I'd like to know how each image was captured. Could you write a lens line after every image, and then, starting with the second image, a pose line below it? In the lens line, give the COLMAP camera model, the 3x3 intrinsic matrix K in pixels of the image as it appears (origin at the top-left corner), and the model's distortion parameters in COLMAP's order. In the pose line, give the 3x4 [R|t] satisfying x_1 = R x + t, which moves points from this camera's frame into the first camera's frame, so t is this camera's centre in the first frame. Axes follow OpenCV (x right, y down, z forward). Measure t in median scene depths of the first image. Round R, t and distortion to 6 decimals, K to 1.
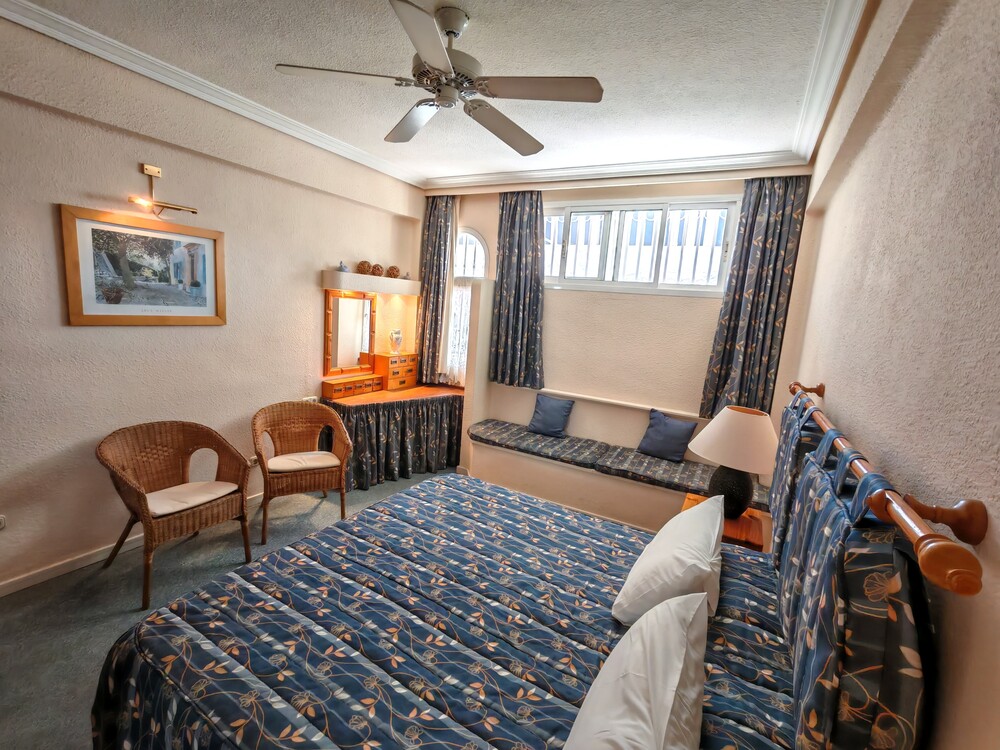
lens RADIAL K [[457.0, 0, 501.4], [0, 457.0, 377.9], [0, 0, 1]] dist [0.002269, 0.000905]
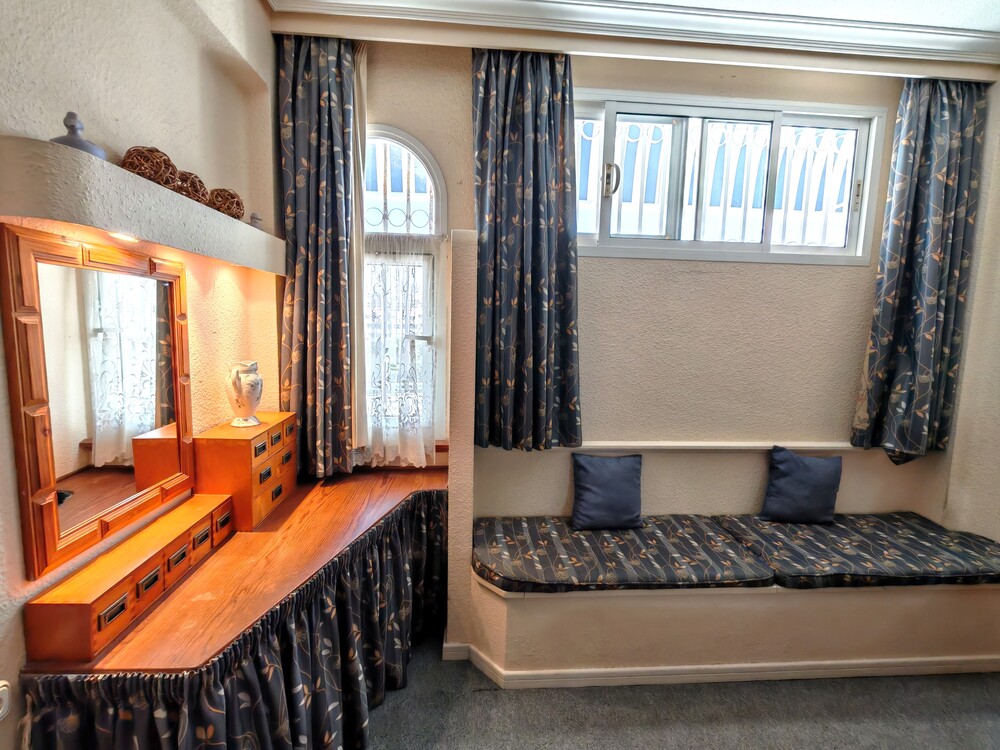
lens RADIAL K [[457.0, 0, 501.4], [0, 457.0, 377.9], [0, 0, 1]] dist [0.002269, 0.000905]
pose [[0.835778, -0.121656, 0.535420, -0.284997], [0.127105, 0.991525, 0.026883, -0.083604], [-0.534152, 0.045587, 0.844158, 0.627062]]
